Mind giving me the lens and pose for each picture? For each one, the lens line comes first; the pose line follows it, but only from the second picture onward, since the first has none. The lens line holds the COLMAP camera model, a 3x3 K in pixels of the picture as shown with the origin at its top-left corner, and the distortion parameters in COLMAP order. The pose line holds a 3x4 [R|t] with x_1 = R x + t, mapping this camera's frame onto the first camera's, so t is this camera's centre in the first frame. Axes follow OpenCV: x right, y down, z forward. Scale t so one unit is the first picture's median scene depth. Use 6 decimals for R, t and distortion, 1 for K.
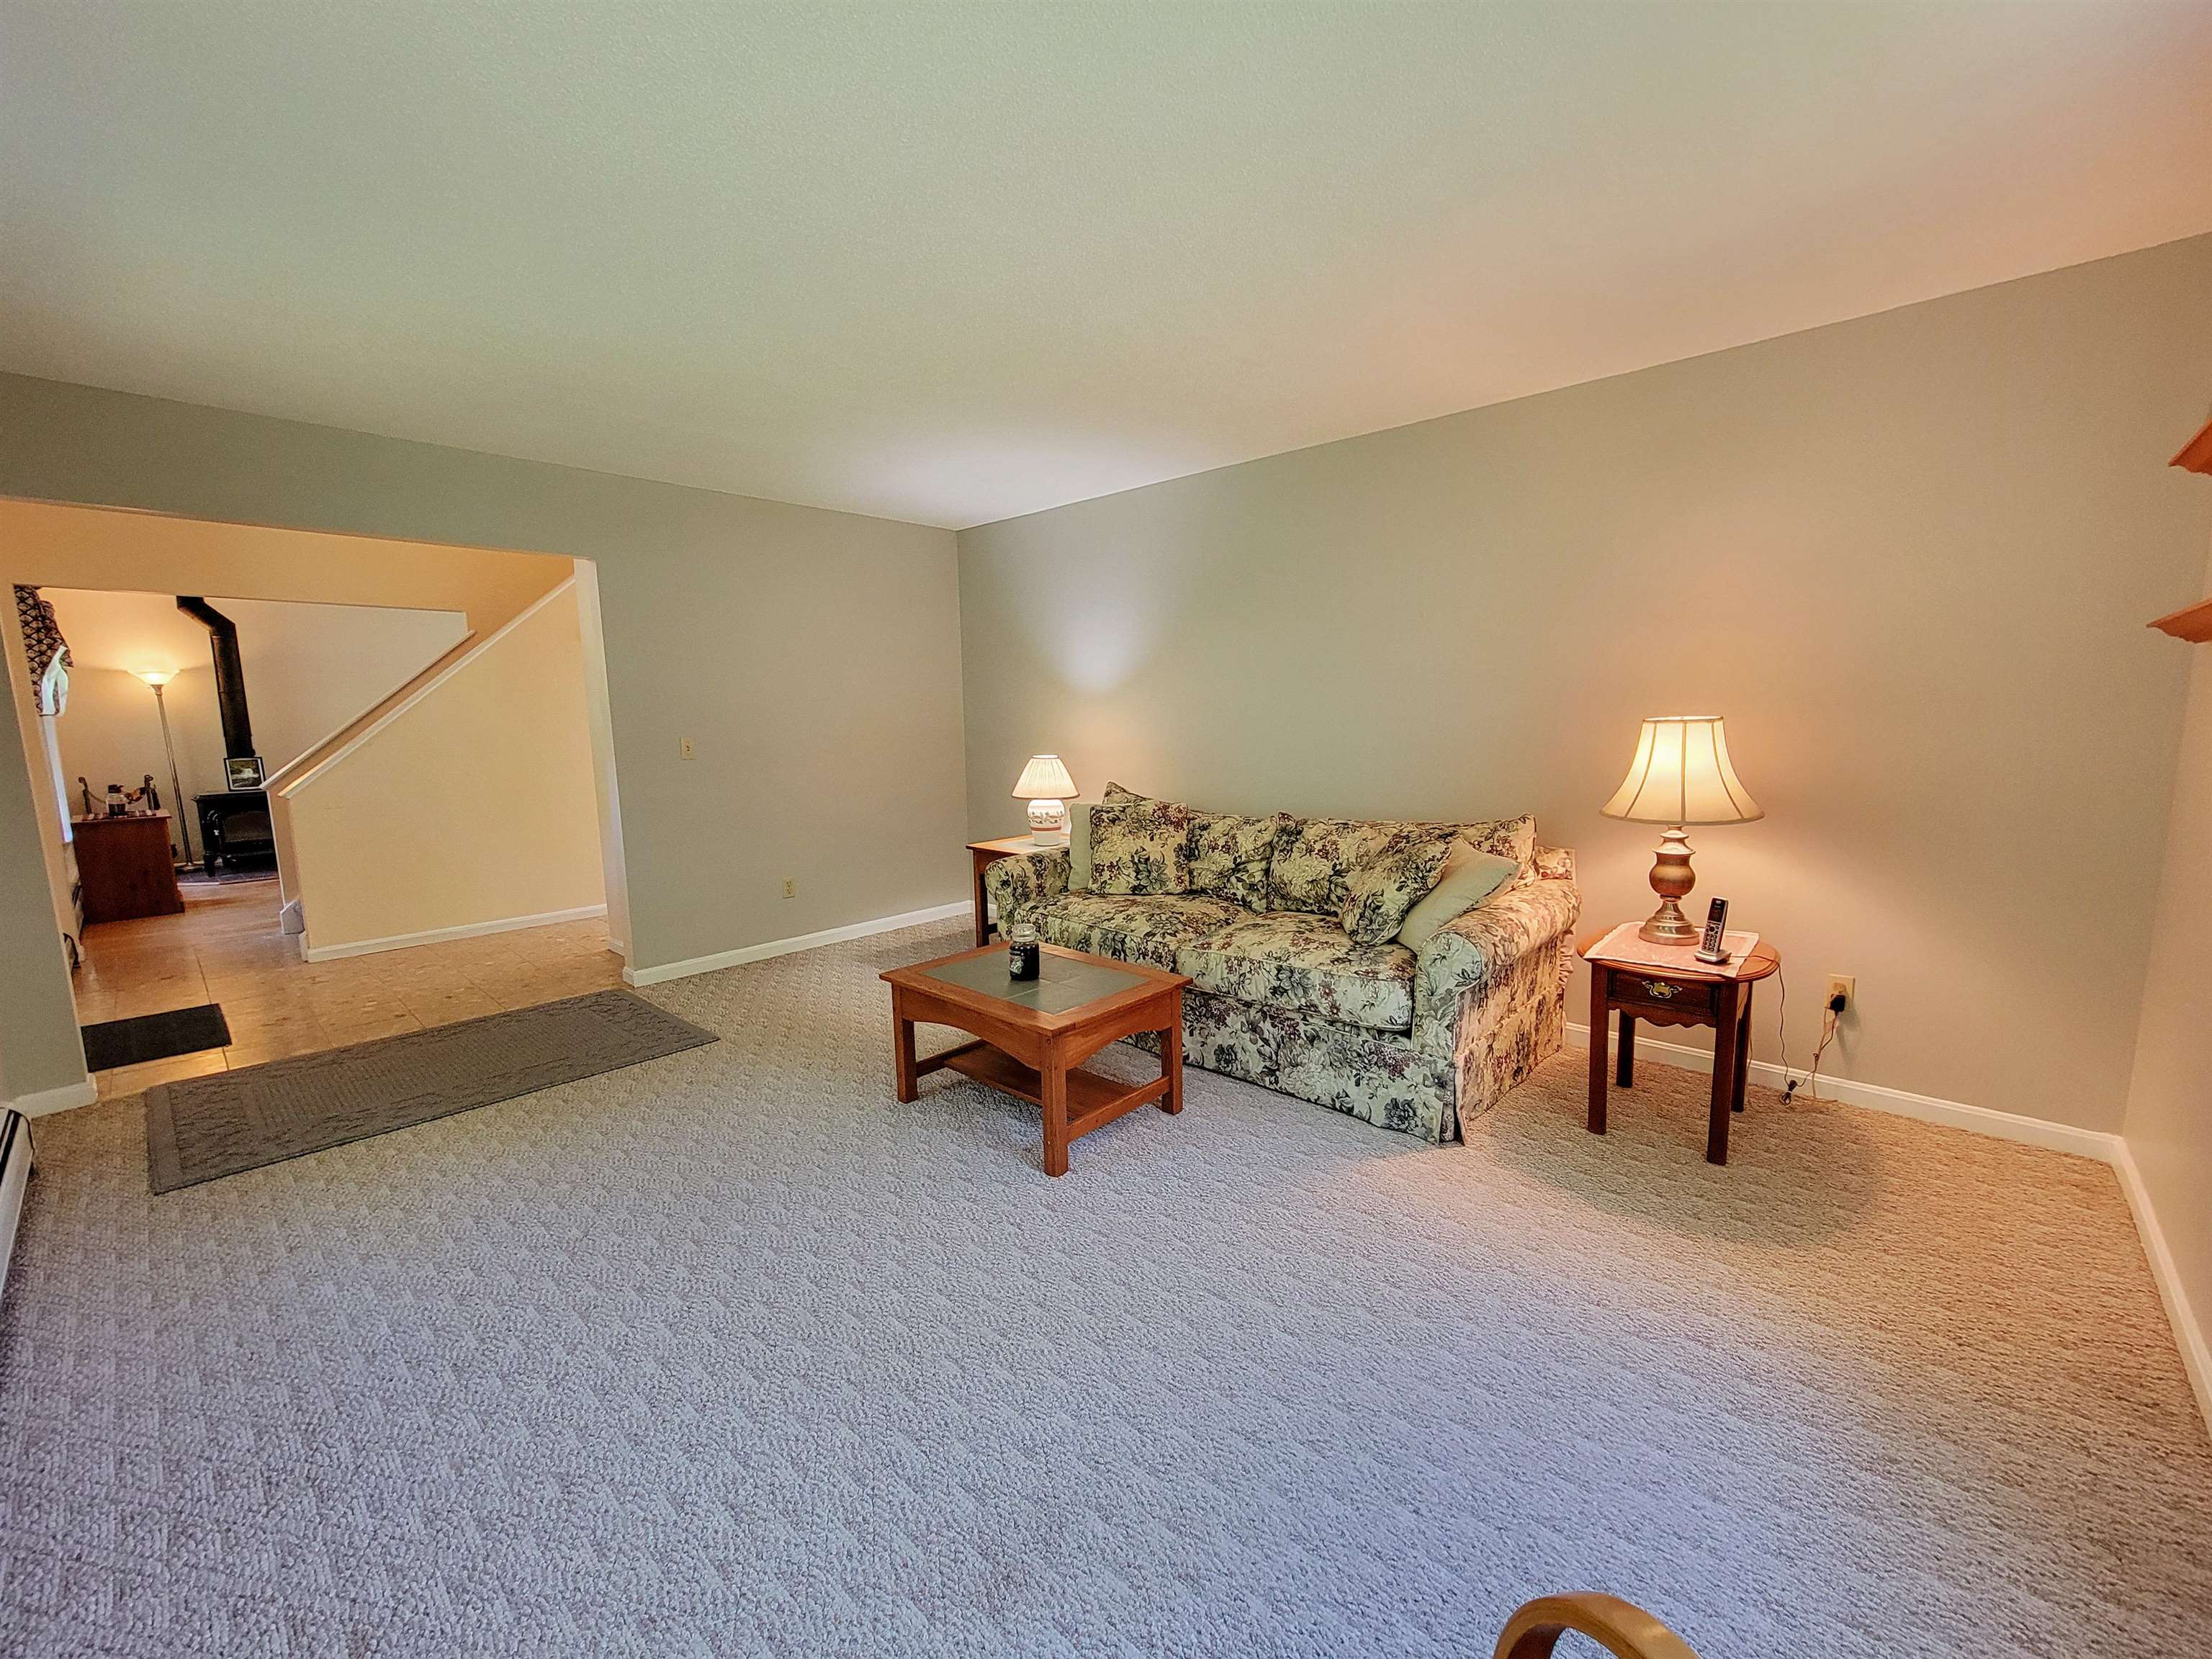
lens RADIAL K [[902.4, 0, 1121.5], [0, 902.4, 831.2], [0, 0, 1]] dist [-0.001784, 0.000337]
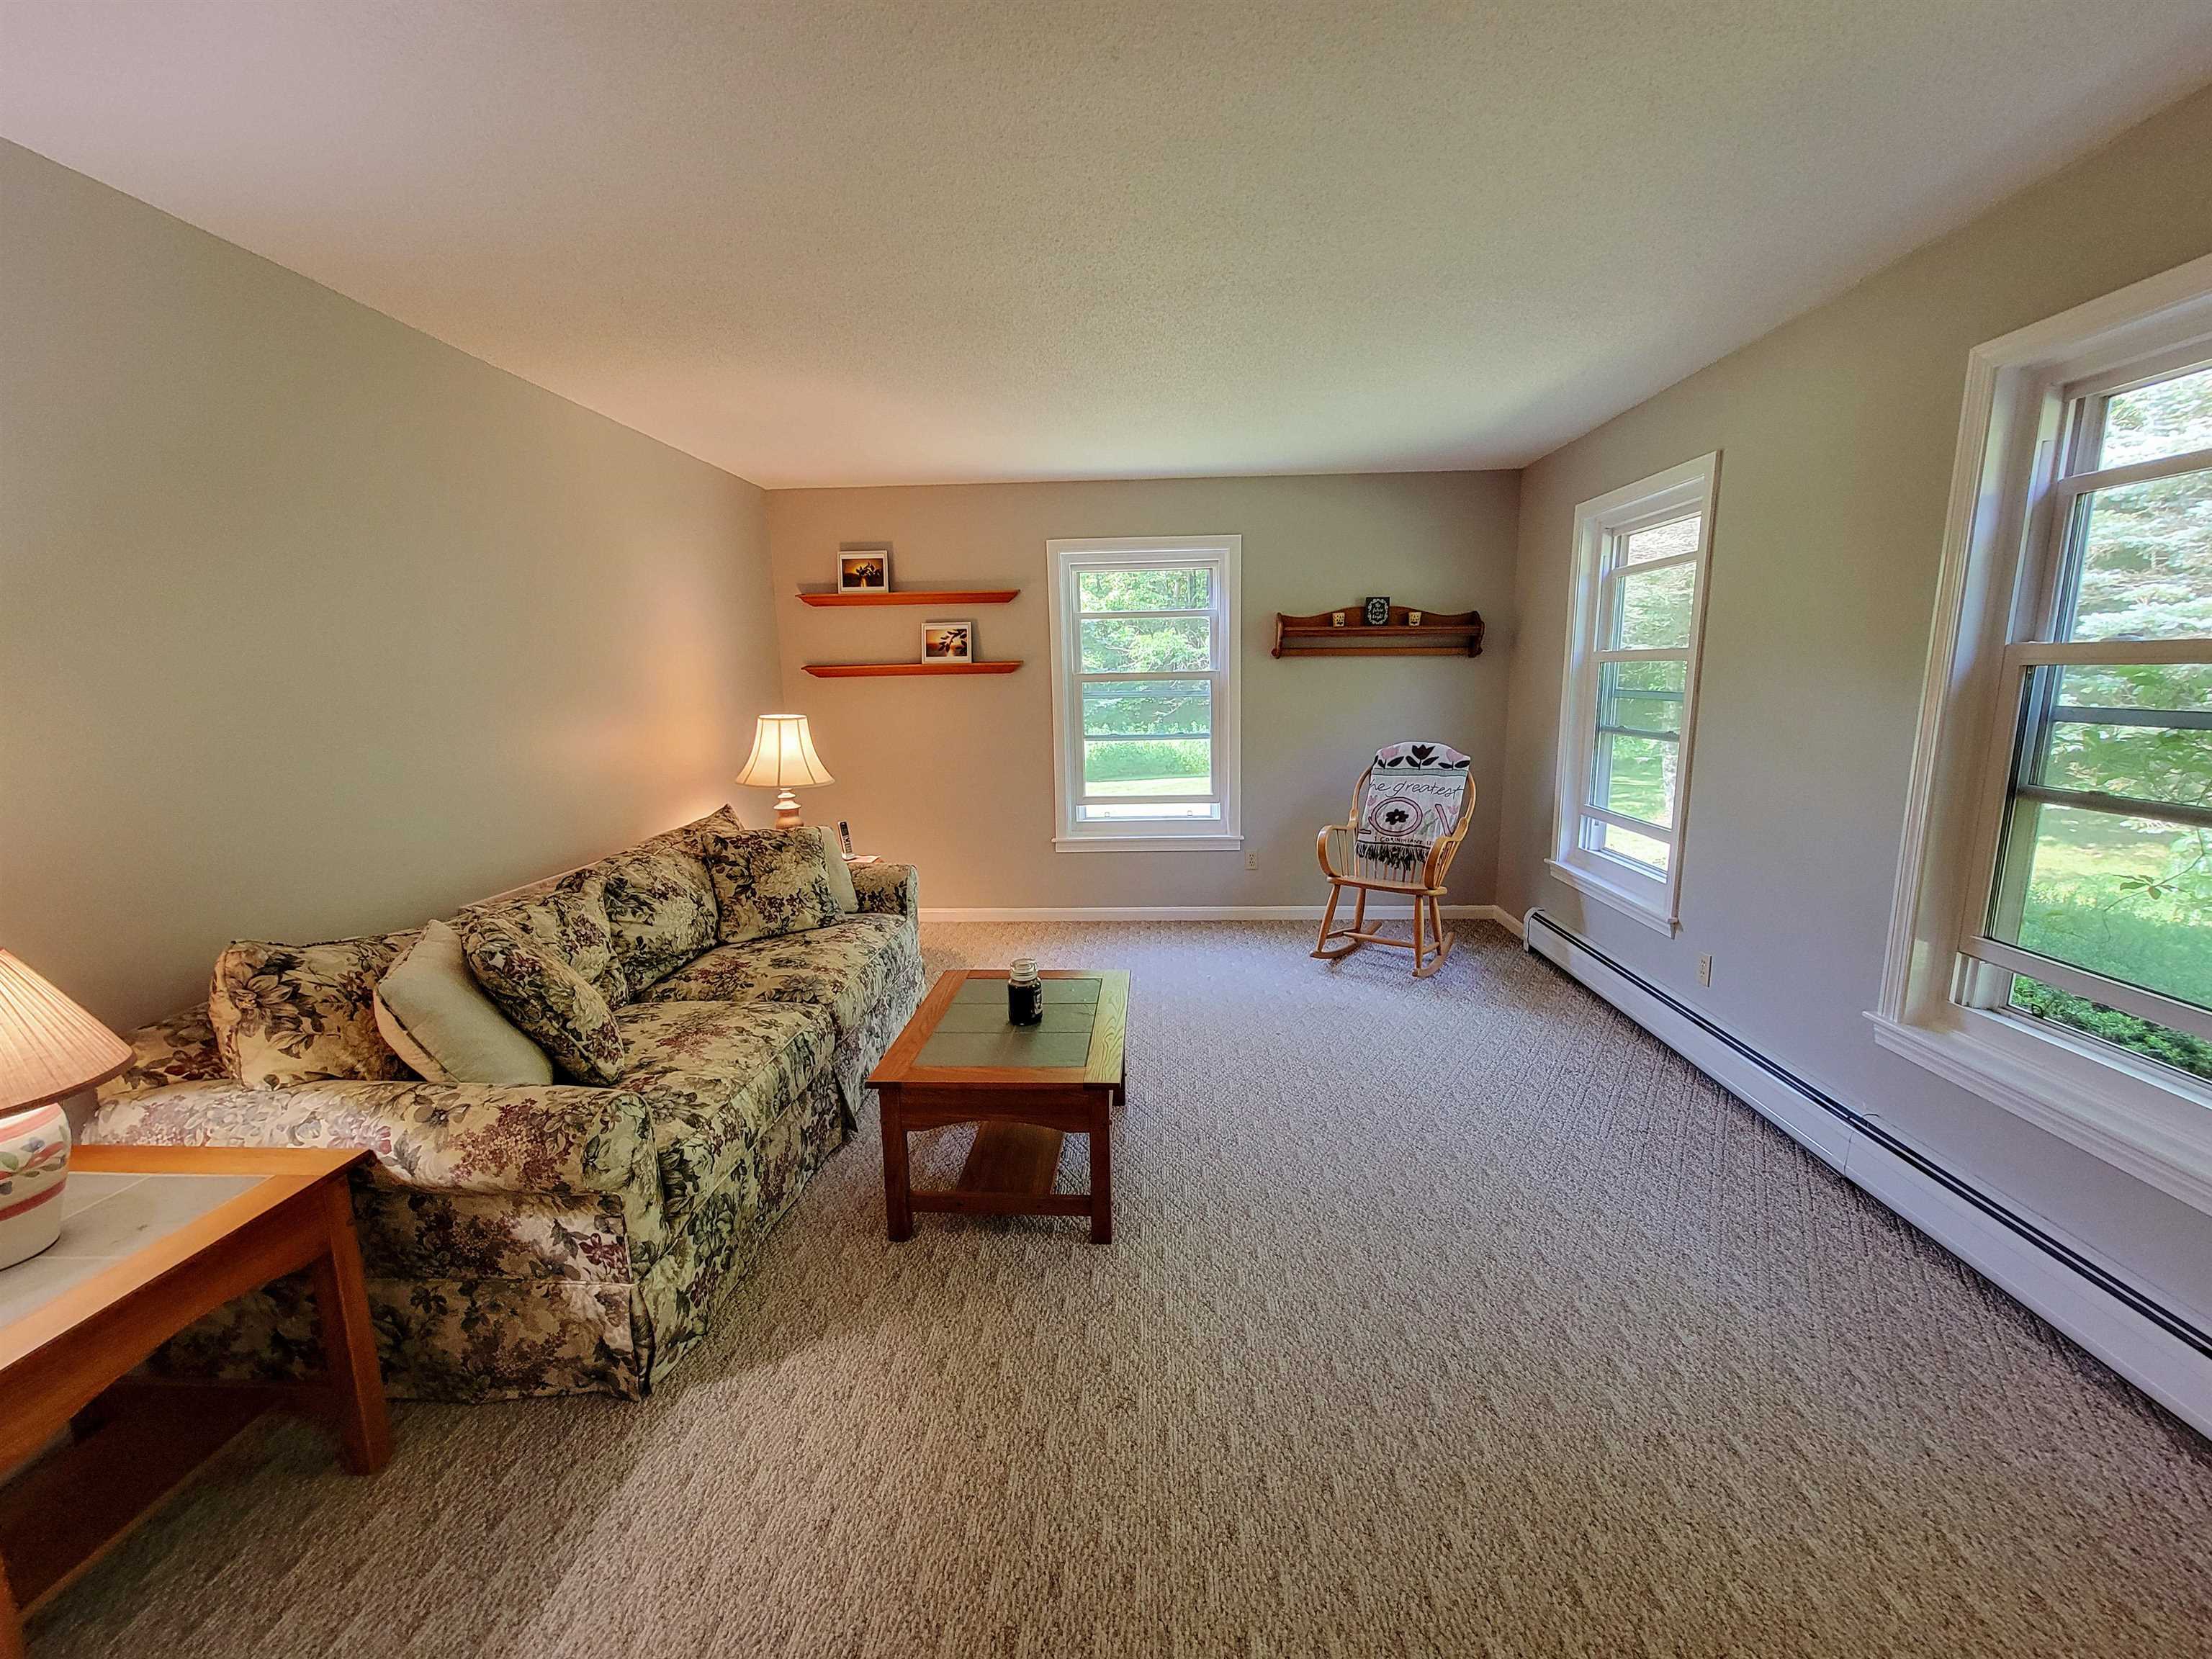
lens RADIAL K [[902.4, 0, 1109.2], [0, 902.4, 826.2], [0, 0, 1]] dist [-0.001784, 0.000337]
pose [[-0.632973, -0.101609, 0.767477, -0.728626], [0.133698, 0.962107, 0.237643, -0.194391], [-0.762542, 0.253032, -0.595403, 1.266401]]
